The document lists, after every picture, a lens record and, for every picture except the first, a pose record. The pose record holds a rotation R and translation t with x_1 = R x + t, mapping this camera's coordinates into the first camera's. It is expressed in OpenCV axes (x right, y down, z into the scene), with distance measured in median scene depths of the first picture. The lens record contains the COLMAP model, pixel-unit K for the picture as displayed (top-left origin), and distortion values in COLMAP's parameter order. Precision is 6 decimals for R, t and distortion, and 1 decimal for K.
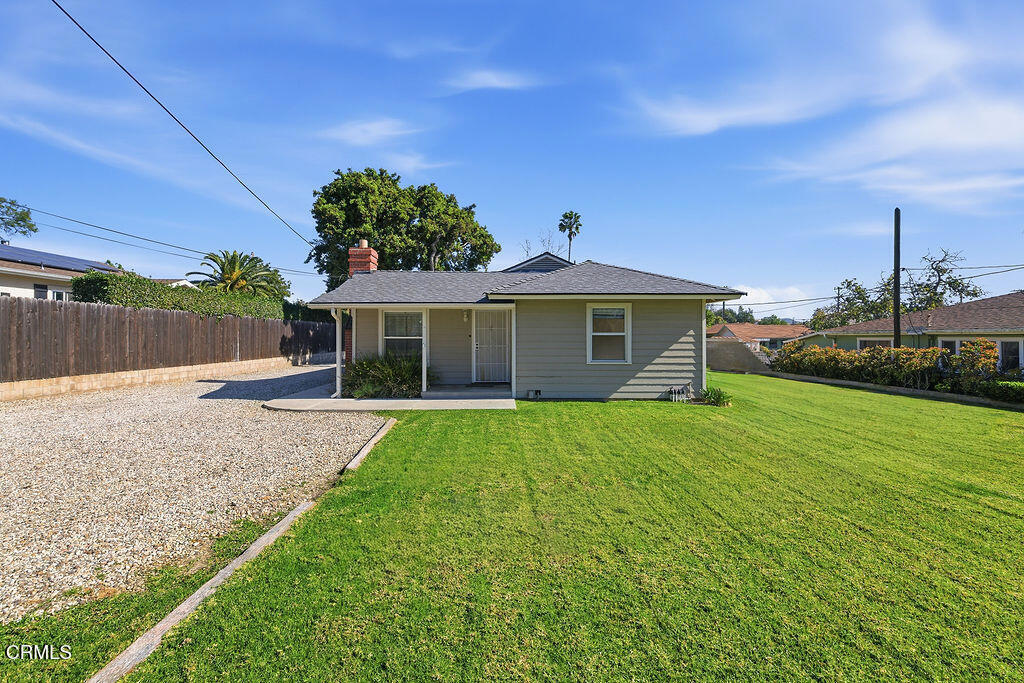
lens RADIAL K [[430.1, 0, 512.5], [0, 430.1, 341.7], [0, 0, 1]] dist [0.007539, 0.000139]
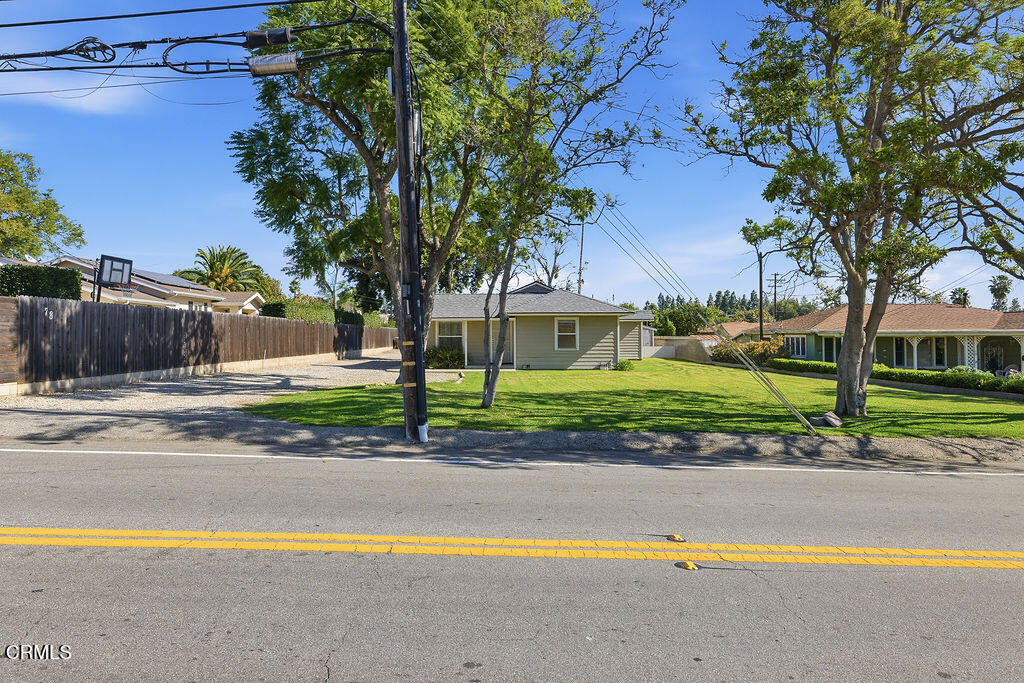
lens RADIAL K [[647.6, 0, 511.0], [0, 647.6, 341.7], [0, 0, 1]] dist [0.000204, -0.000035]
pose [[0.999967, -0.004159, -0.006913, 0.004768], [0.004138, 0.999987, -0.003115, 0.020002], [0.006926, 0.003086, 0.999971, -1.549341]]
